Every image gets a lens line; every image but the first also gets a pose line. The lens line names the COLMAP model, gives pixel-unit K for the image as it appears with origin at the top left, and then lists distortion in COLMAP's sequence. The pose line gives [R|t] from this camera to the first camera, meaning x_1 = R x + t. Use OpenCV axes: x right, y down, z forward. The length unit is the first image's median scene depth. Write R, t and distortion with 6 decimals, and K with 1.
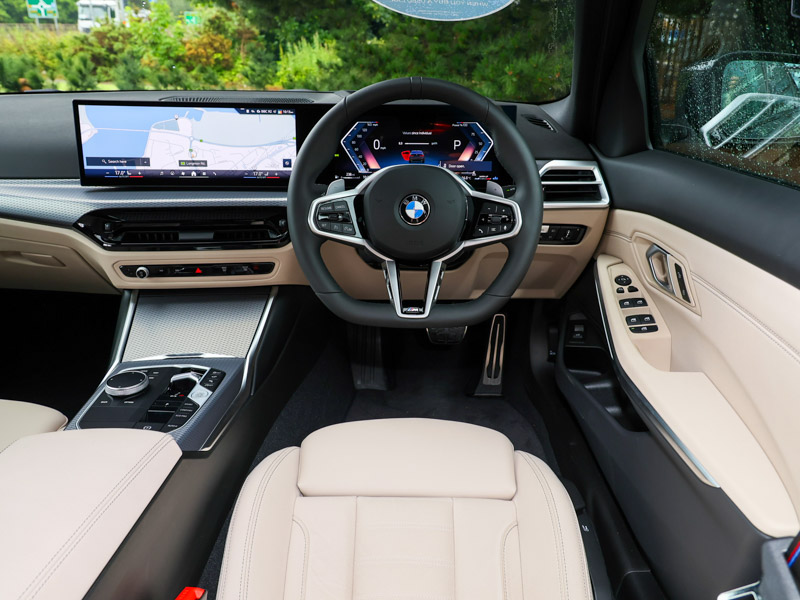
lens RADIAL K [[620.2, 0, 396.2], [0, 620.2, 299.5], [0, 0, 1]] dist [0.003485, -0.003163]
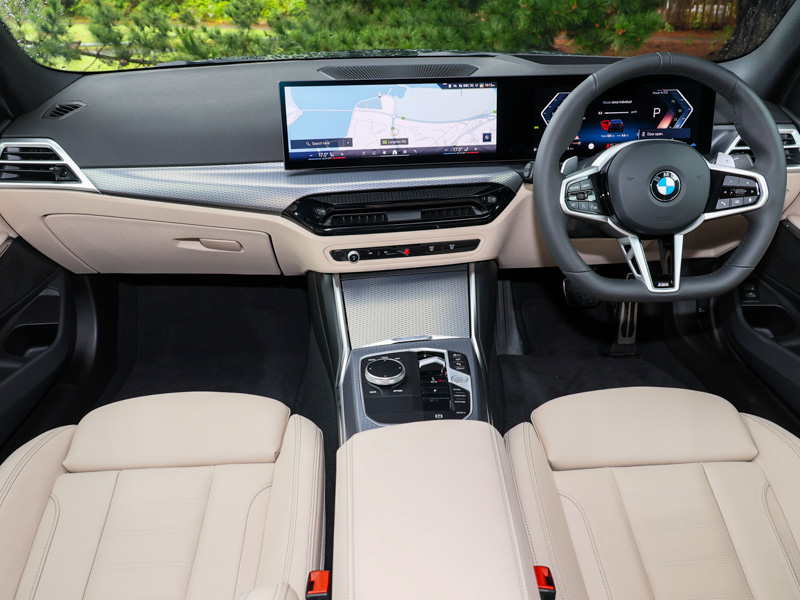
lens RADIAL K [[658.9, 0, 399.4], [0, 658.9, 282.1], [0, 0, 1]] dist [-0.000339, 0.013575]
pose [[0.997025, -0.050649, 0.058110, -0.393720], [0.047325, 0.997240, 0.057214, -0.058431], [-0.060848, -0.054294, 0.996669, -0.046196]]
